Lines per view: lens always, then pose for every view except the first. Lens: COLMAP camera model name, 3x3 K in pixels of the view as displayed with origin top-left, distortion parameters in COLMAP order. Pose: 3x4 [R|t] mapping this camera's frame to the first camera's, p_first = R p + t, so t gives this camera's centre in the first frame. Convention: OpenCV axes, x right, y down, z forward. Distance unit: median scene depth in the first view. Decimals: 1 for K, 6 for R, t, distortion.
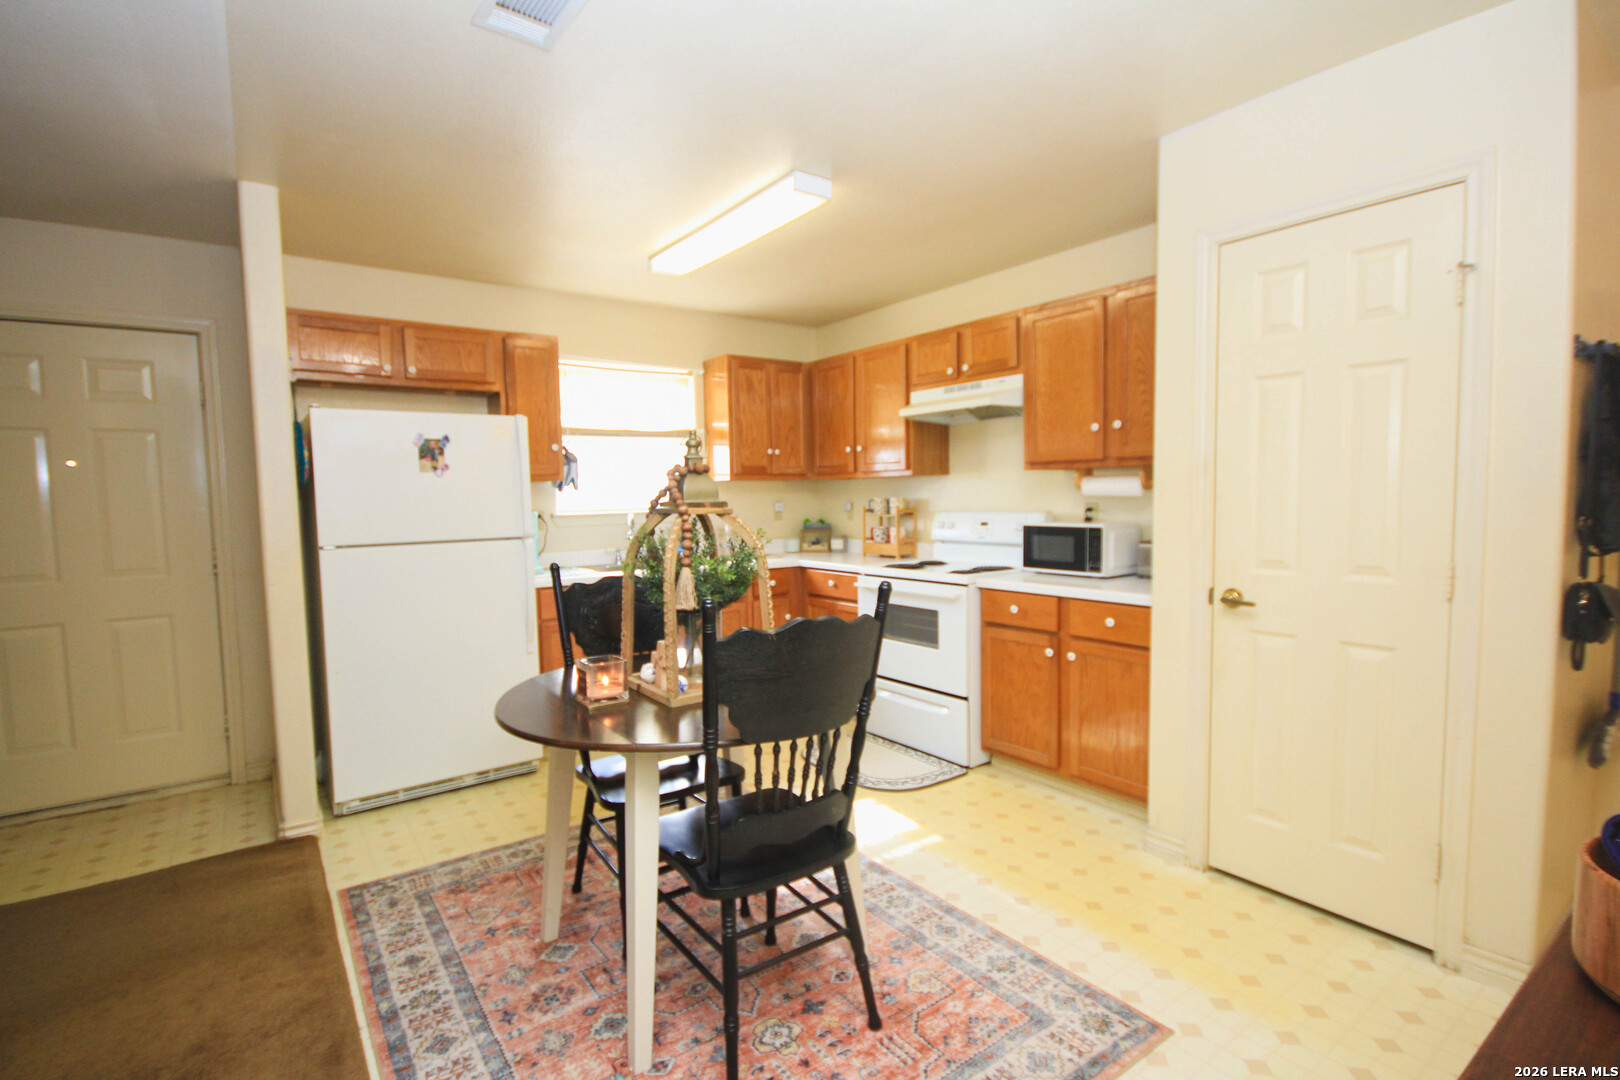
lens RADIAL K [[765.4, 0, 810.0], [0, 765.4, 540.0], [0, 0, 1]] dist [-0.001604, -0.000163]
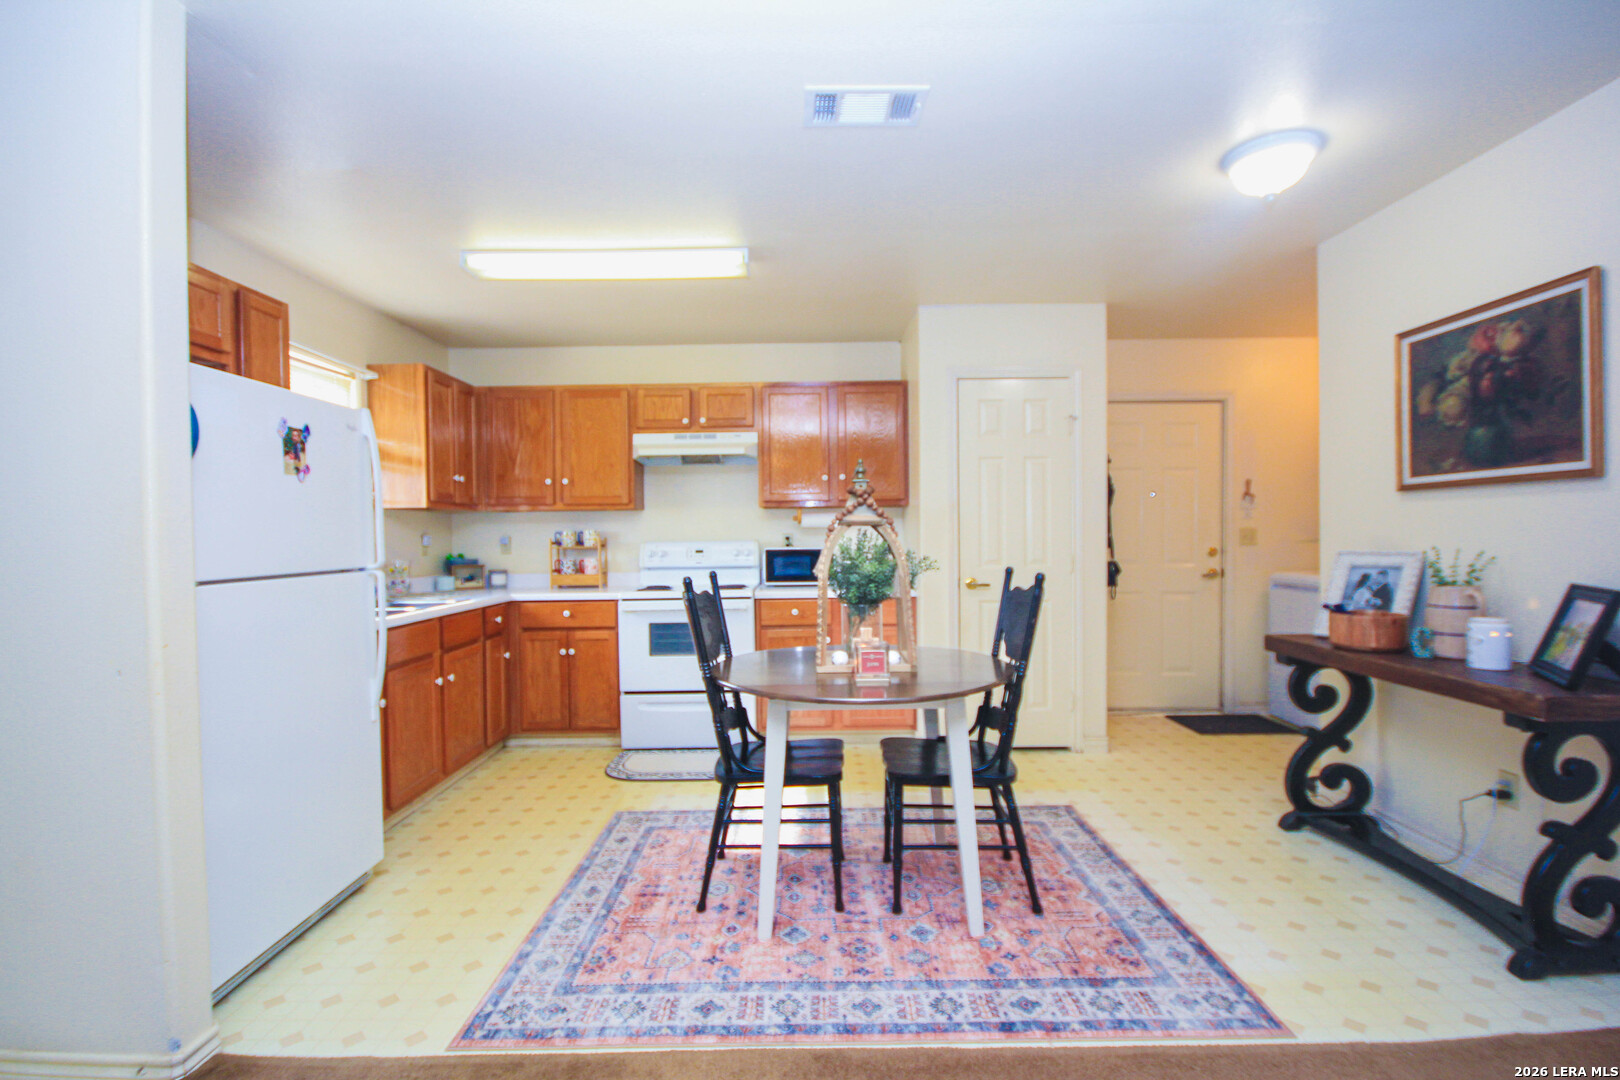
lens RADIAL K [[746.1, 0, 810.0], [0, 746.1, 540.0], [0, 0, 1]] dist [0.000880, -0.008710]
pose [[0.592799, 0.003514, 0.805343, -0.747905], [0.050675, 0.997846, -0.041655, 0.022735], [-0.803754, 0.065504, 0.591344, 0.216602]]
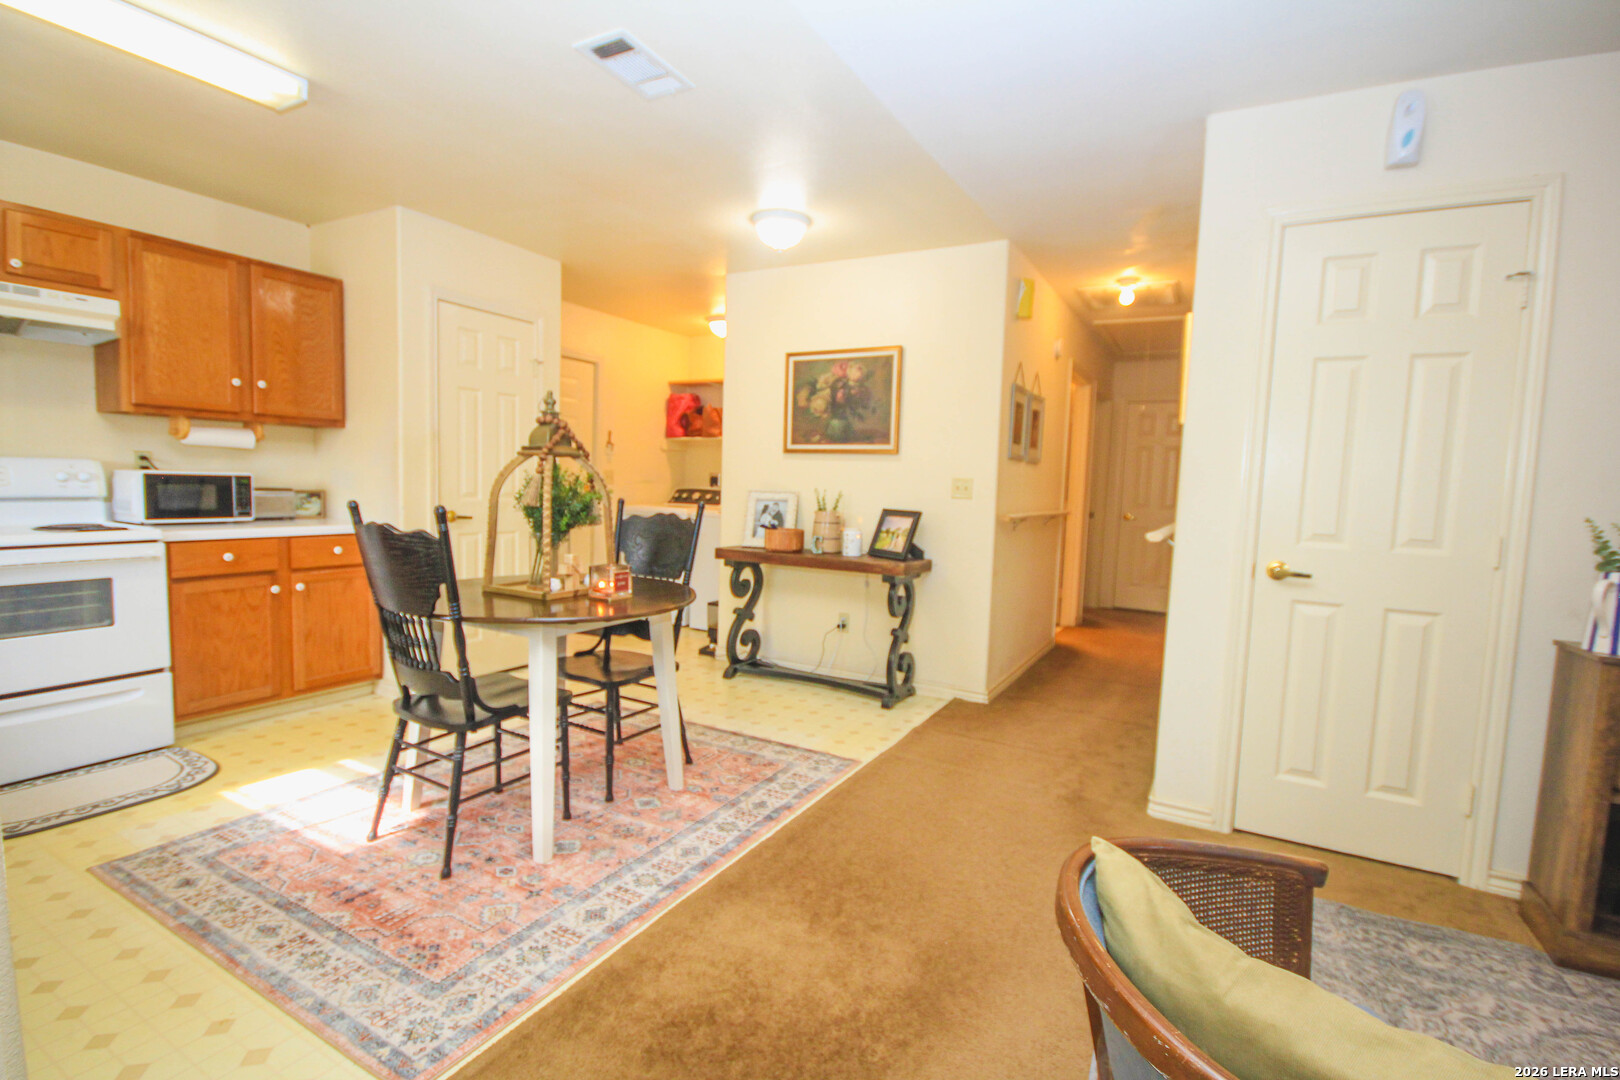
lens RADIAL K [[746.1, 0, 810.0], [0, 746.1, 540.0], [0, 0, 1]] dist [0.000880, -0.008710]
pose [[-0.418695, -0.068564, 0.905535, -0.928226], [0.029086, 0.995622, 0.088834, 0.004226], [-0.907661, 0.063533, -0.414868, 0.713623]]
